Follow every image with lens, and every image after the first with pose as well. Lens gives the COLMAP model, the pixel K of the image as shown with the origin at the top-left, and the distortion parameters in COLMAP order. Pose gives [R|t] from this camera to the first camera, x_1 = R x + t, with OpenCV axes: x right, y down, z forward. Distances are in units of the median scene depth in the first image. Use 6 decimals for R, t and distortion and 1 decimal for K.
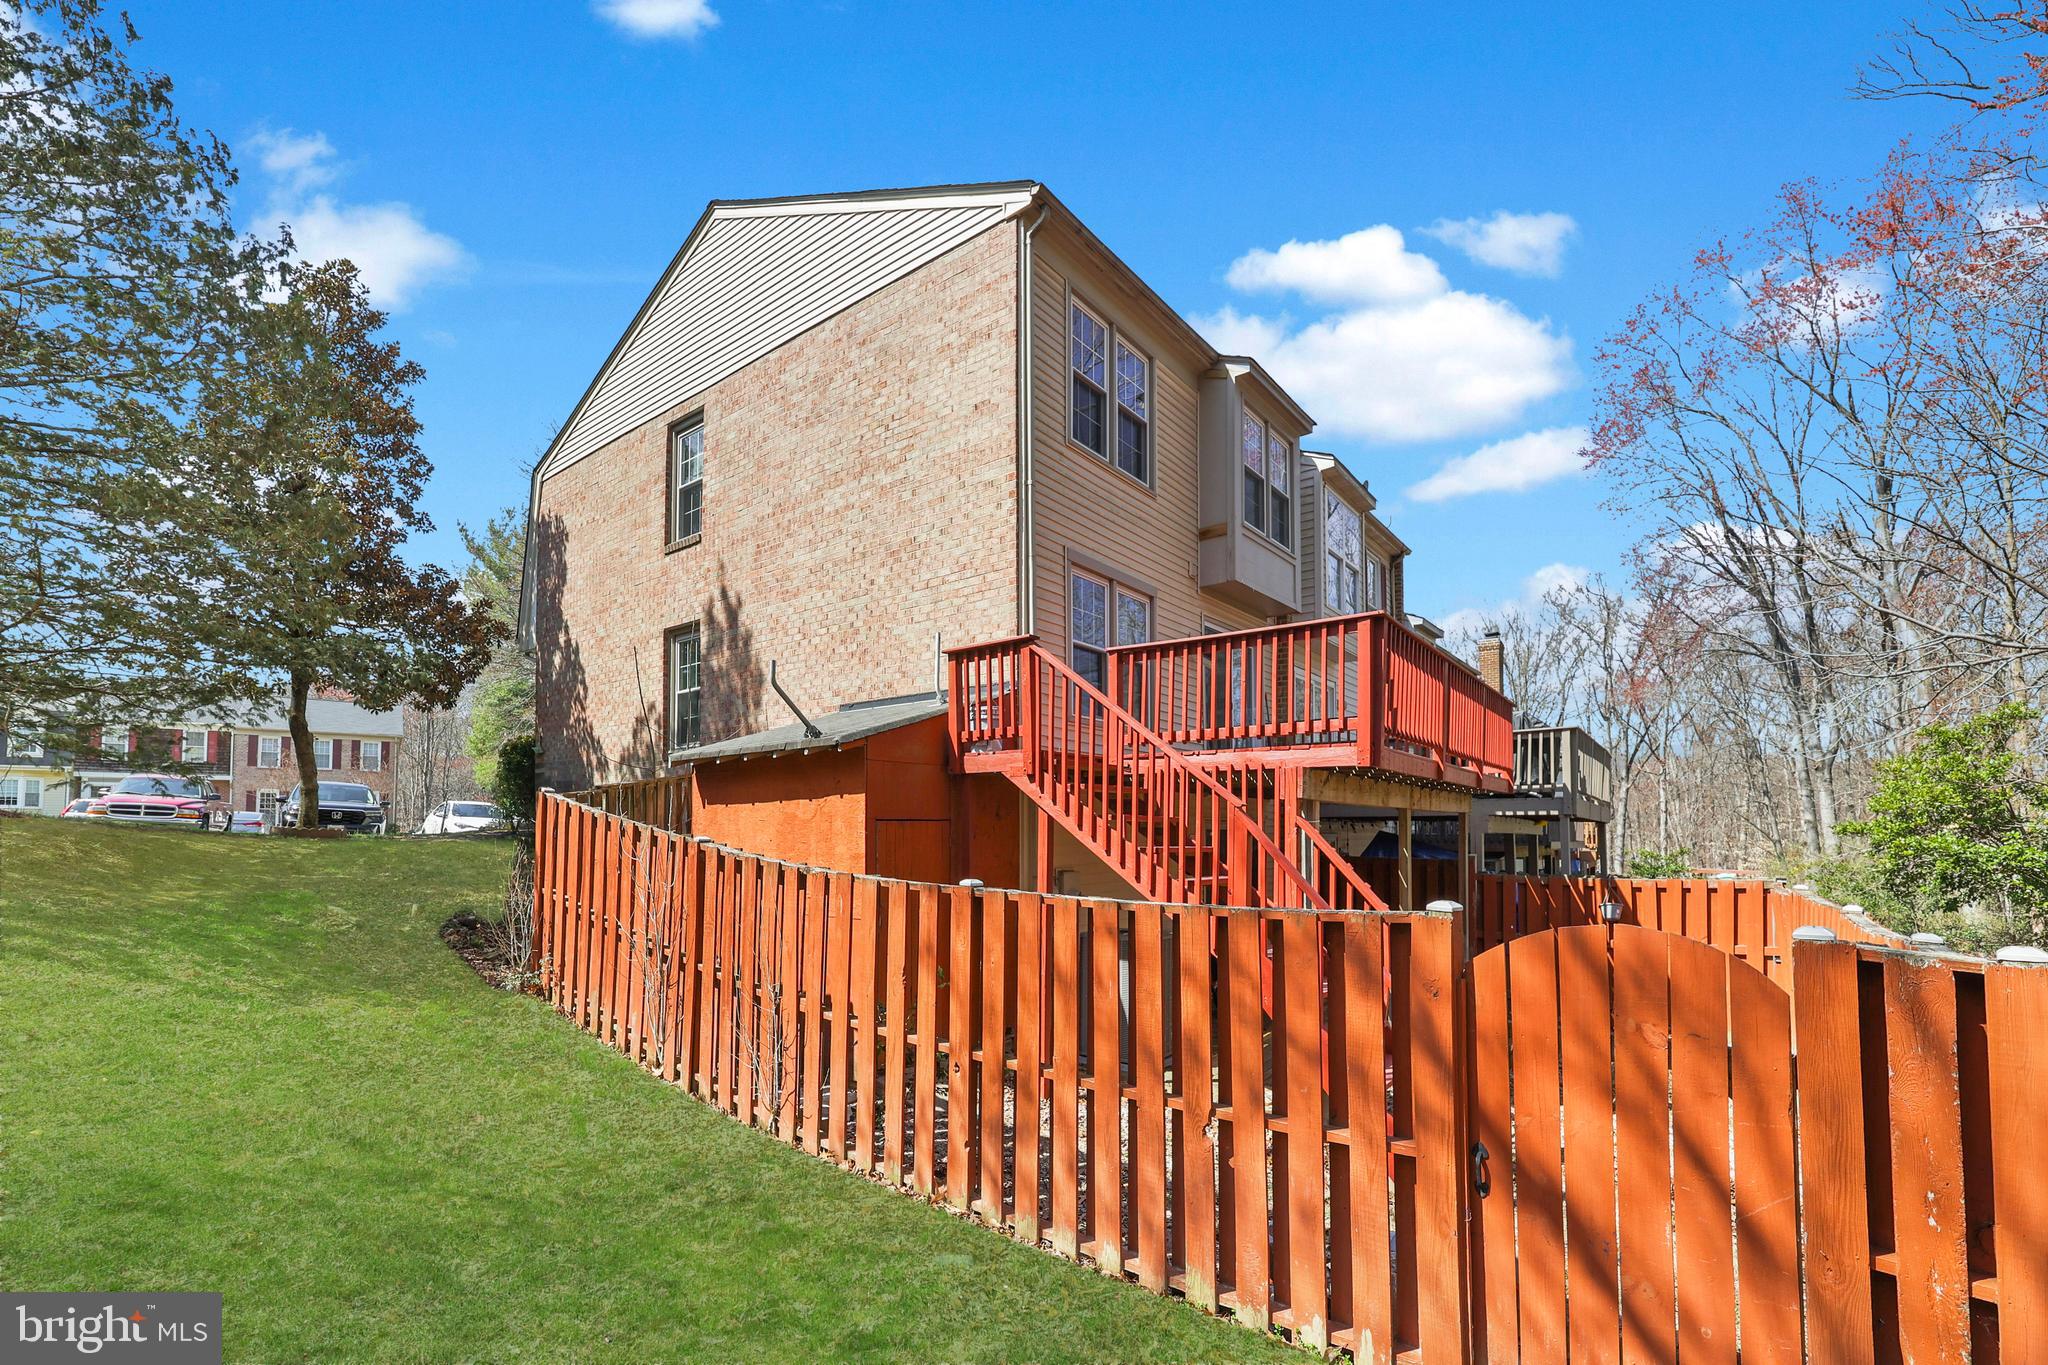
lens RADIAL K [[855.3, 0, 1079.4], [0, 855.3, 811.7], [0, 0, 1]] dist [0.001062, -0.000022]
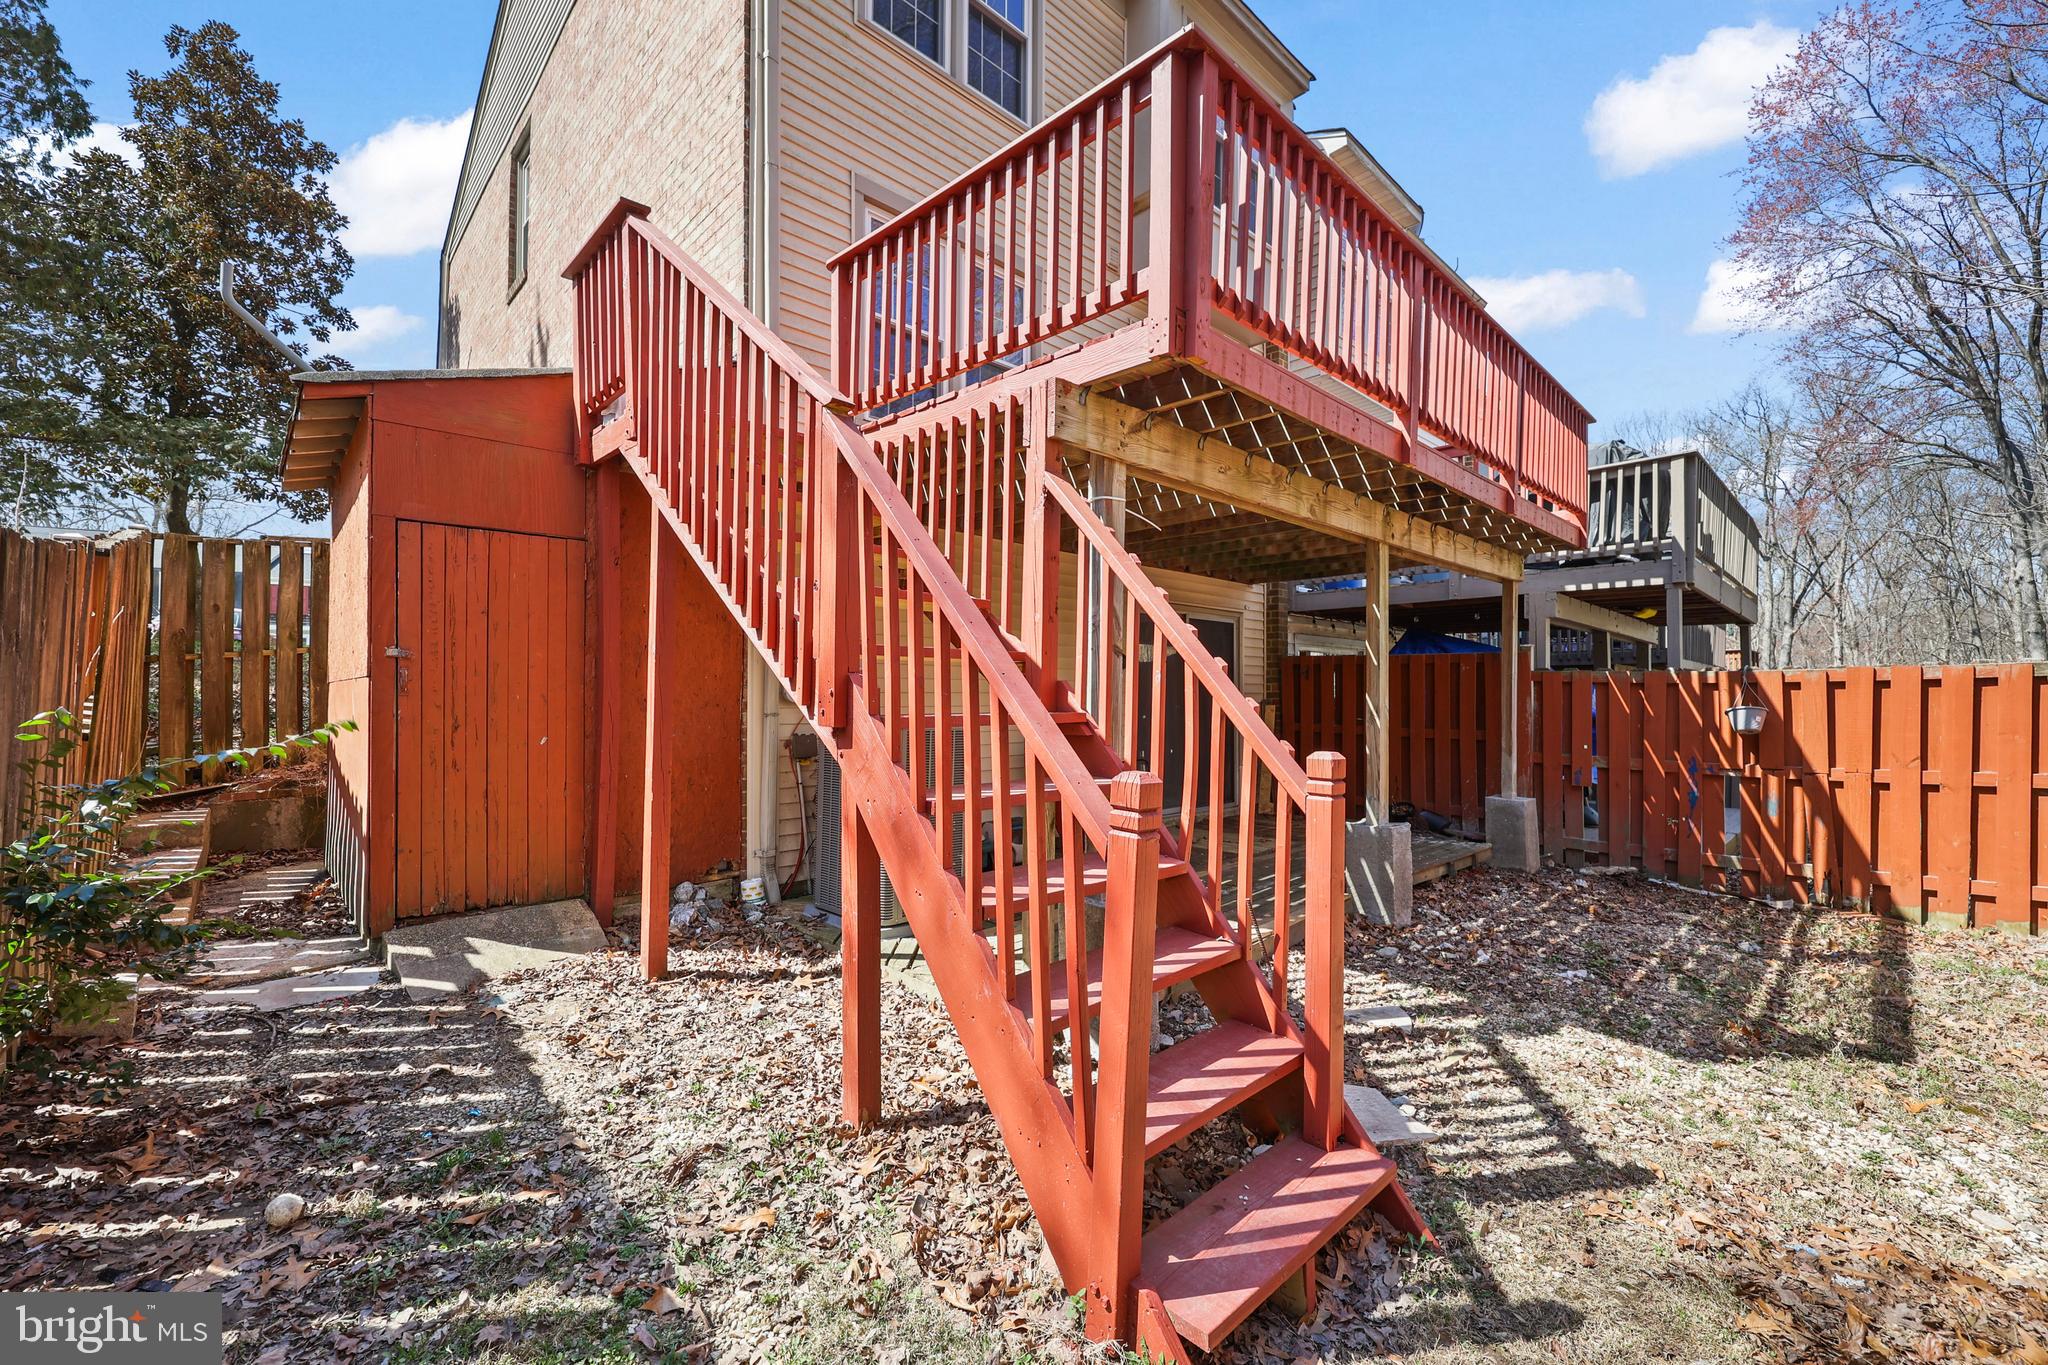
lens RADIAL K [[855.3, 0, 1017.9], [0, 855.3, 682.4], [0, 0, 1]] dist [0.001062, -0.000022]
pose [[0.986427, -0.002555, -0.164179, 0.167739], [0.006399, 0.999718, 0.022886, 0.062878], [0.164074, -0.023626, 0.986165, 0.247451]]
